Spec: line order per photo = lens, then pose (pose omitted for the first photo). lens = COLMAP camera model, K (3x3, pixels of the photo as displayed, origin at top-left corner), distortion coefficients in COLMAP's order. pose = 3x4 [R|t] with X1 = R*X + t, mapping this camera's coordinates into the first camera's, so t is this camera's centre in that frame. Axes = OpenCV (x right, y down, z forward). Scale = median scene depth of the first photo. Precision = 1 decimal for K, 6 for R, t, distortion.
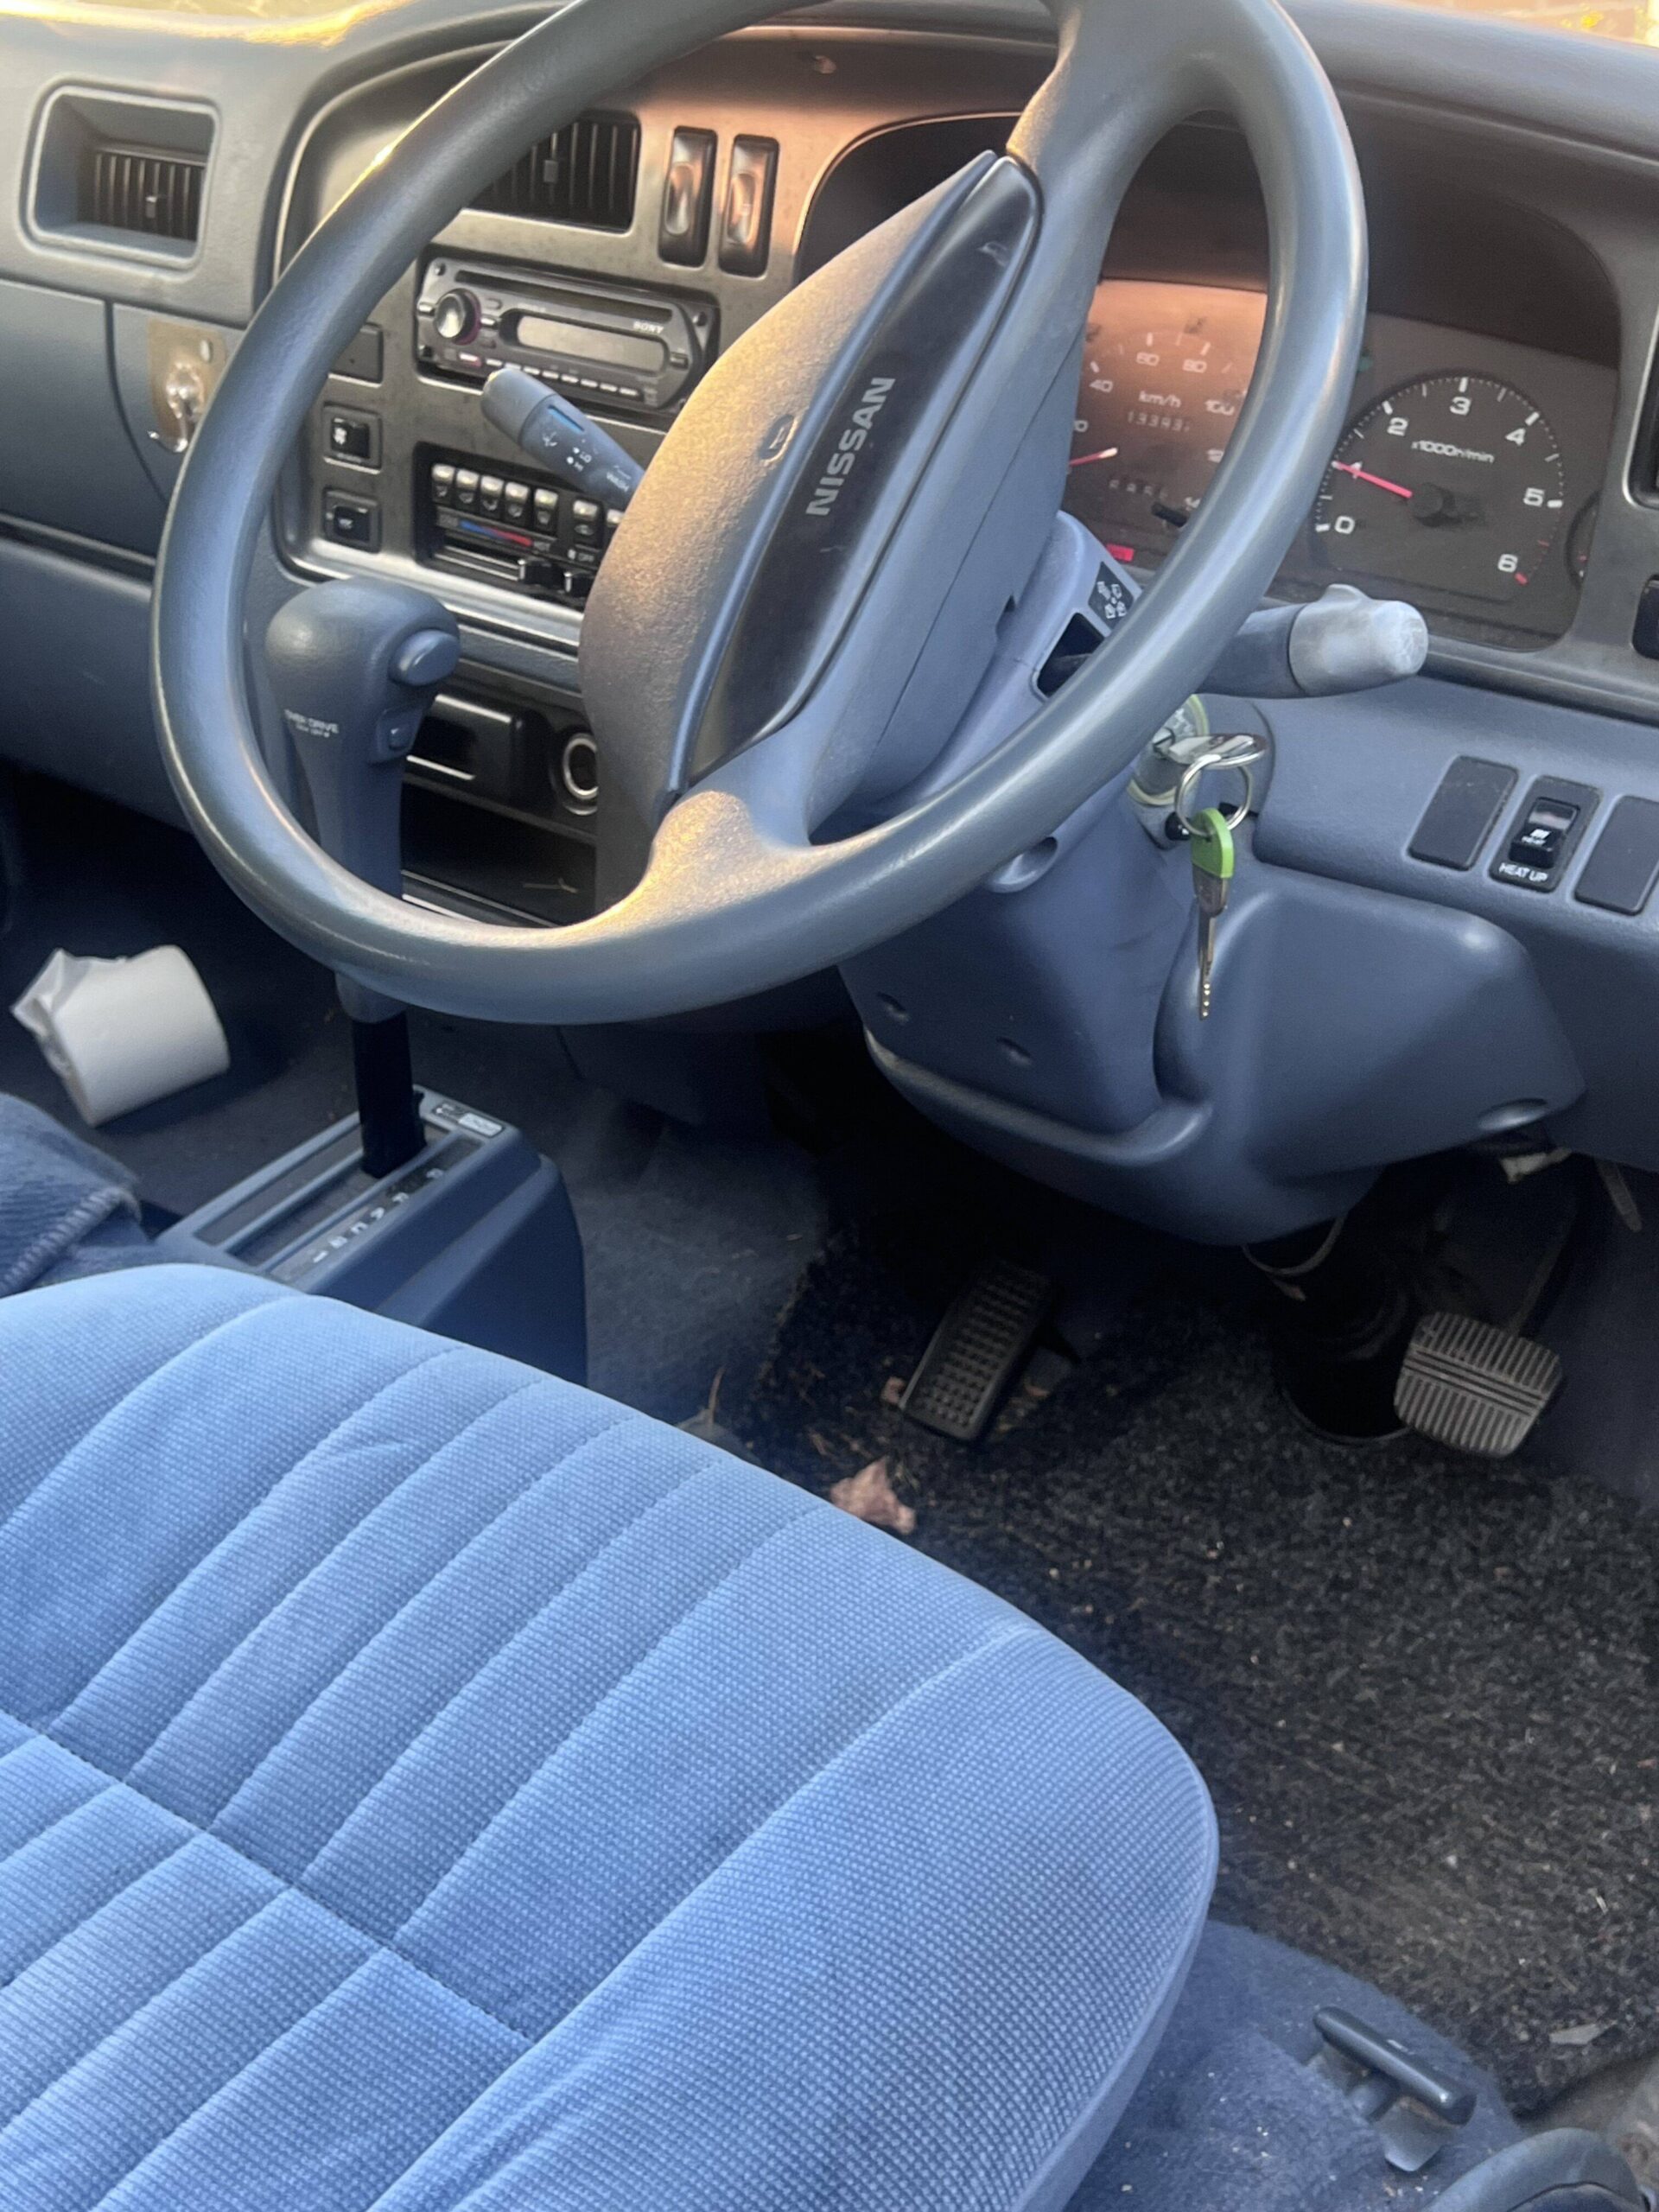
lens RADIAL K [[2587.1, 0, 834.2], [0, 2587.1, 1123.3], [0, 0, 1]] dist [0.173631, -0.486434]
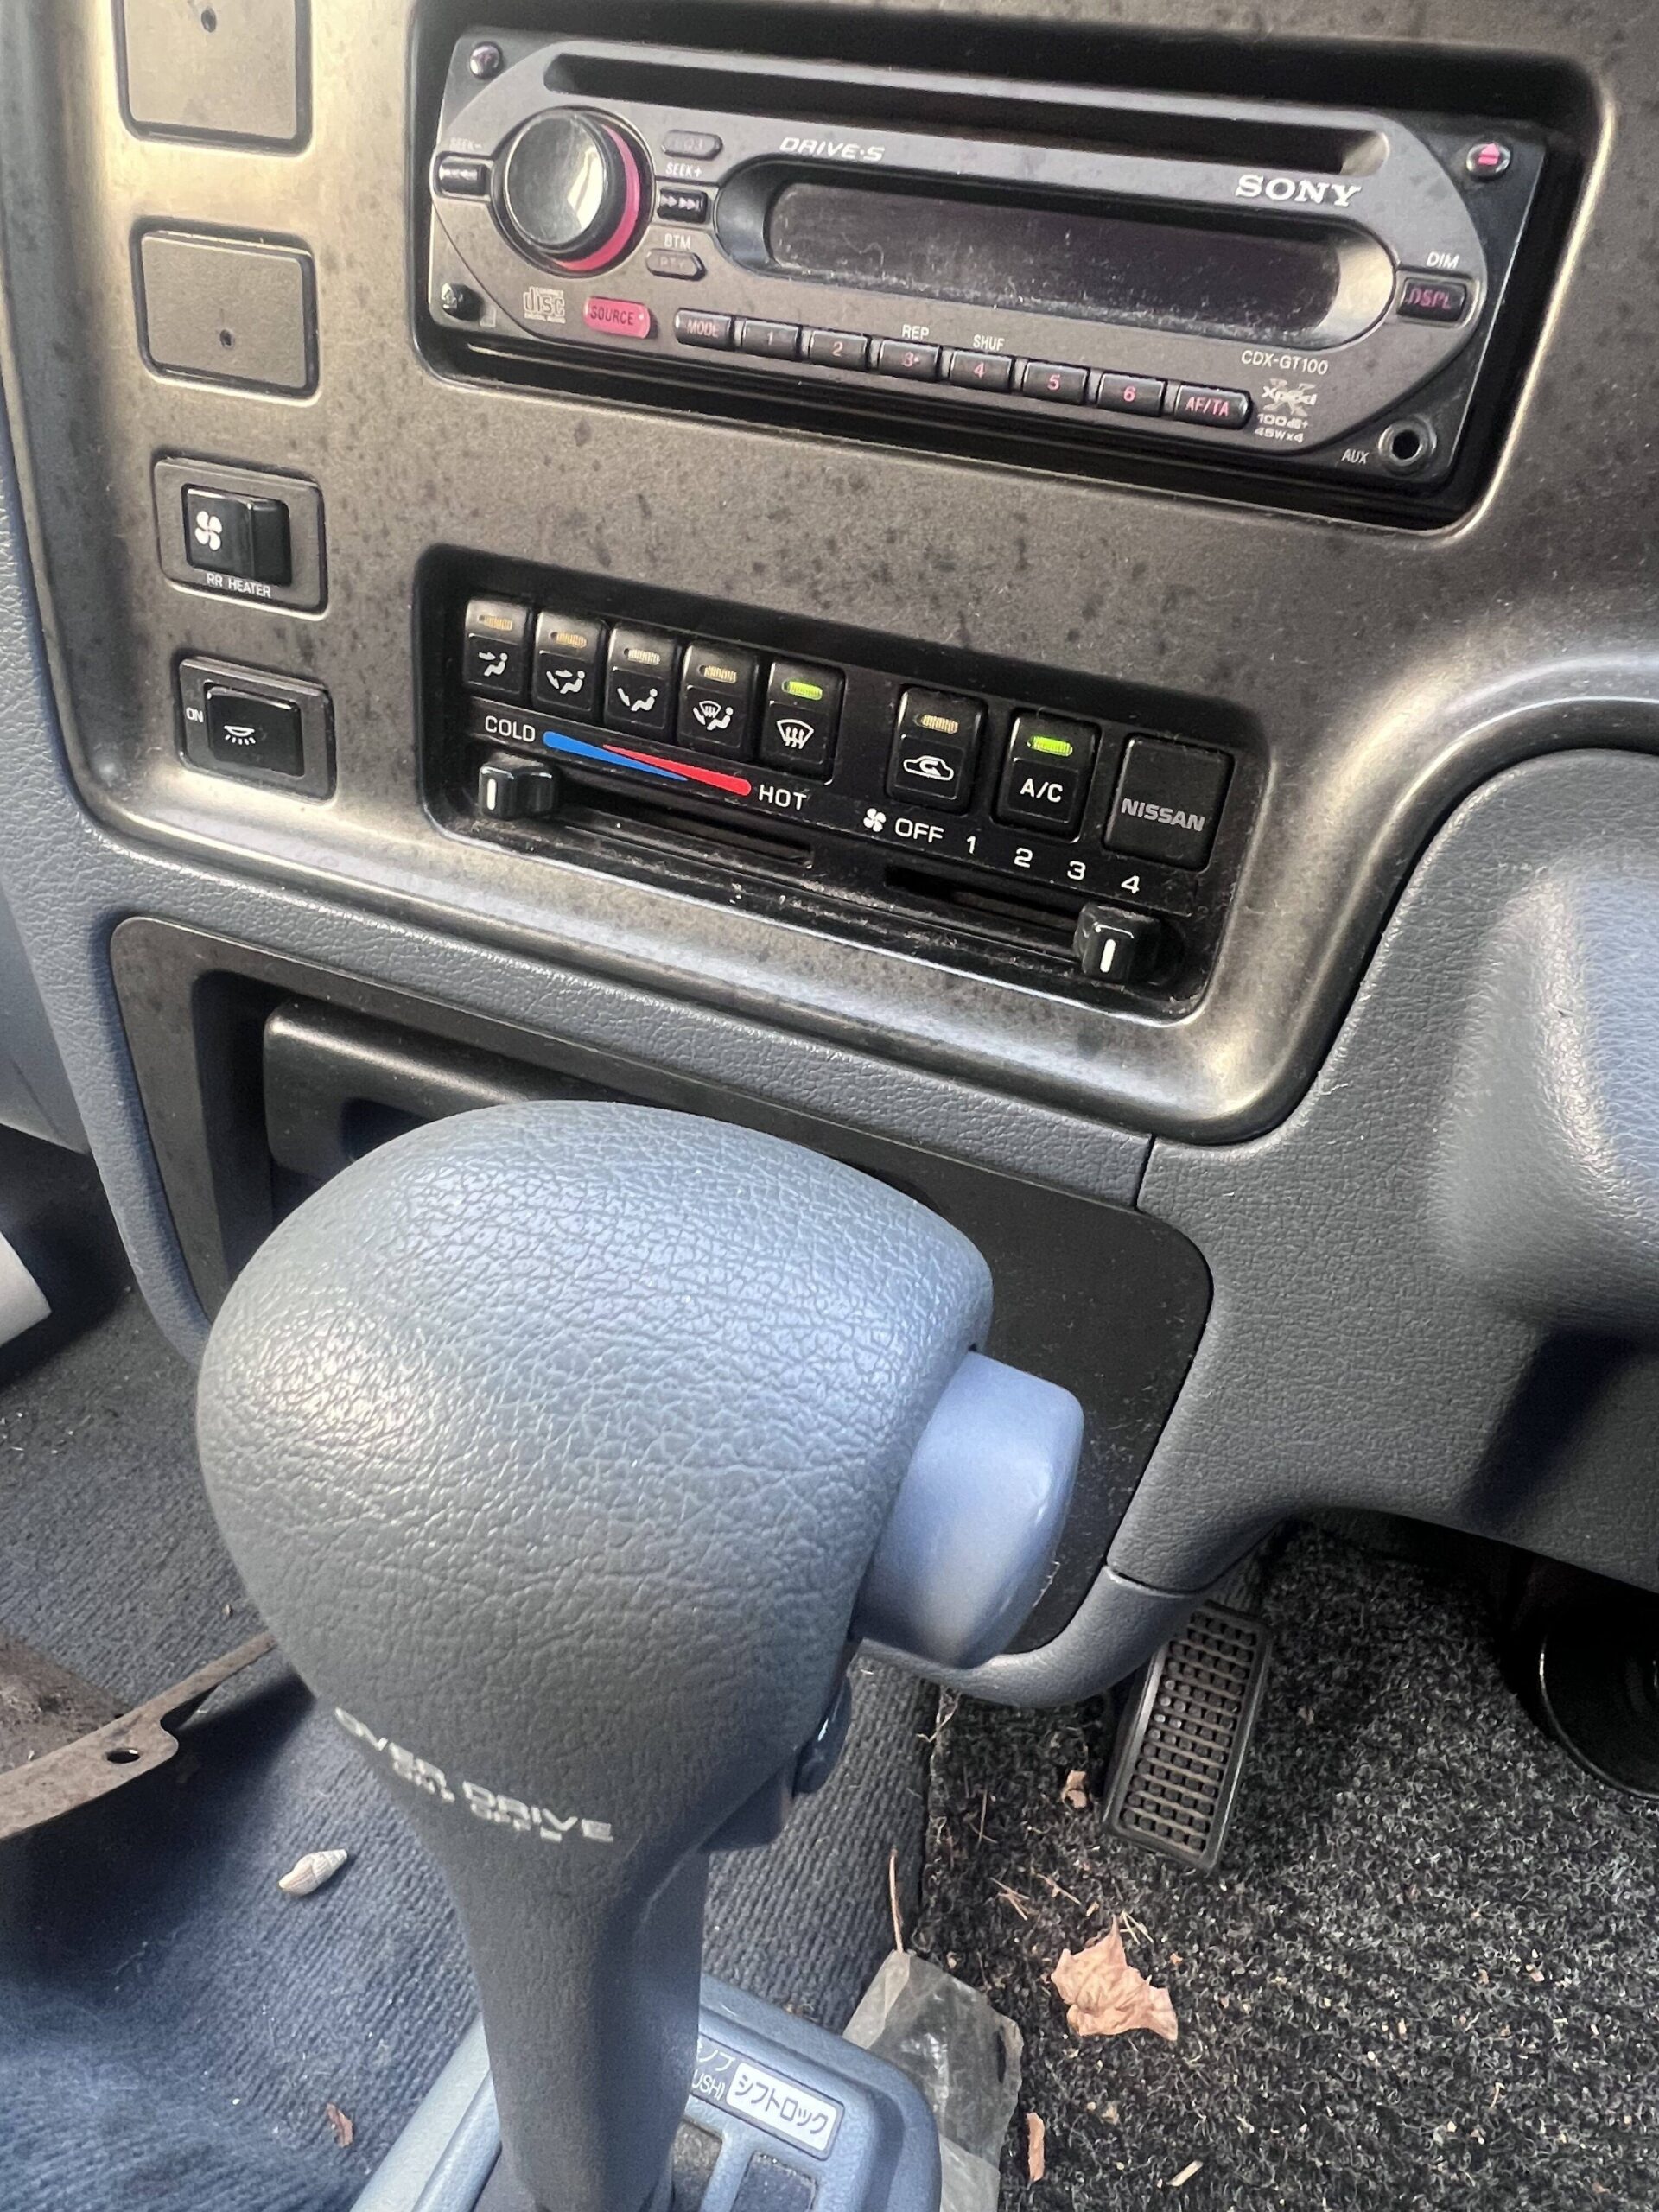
lens RADIAL K [[1400.4, 0, 828.1], [0, 1400.4, 1100.2], [0, 0, 1]] dist [-0.000689, -0.002819]
pose [[0.950517, -0.116802, 0.287878, -0.171450], [0.076963, 0.986279, 0.146048, -0.199501], [-0.300987, -0.116665, 0.946465, 0.754501]]
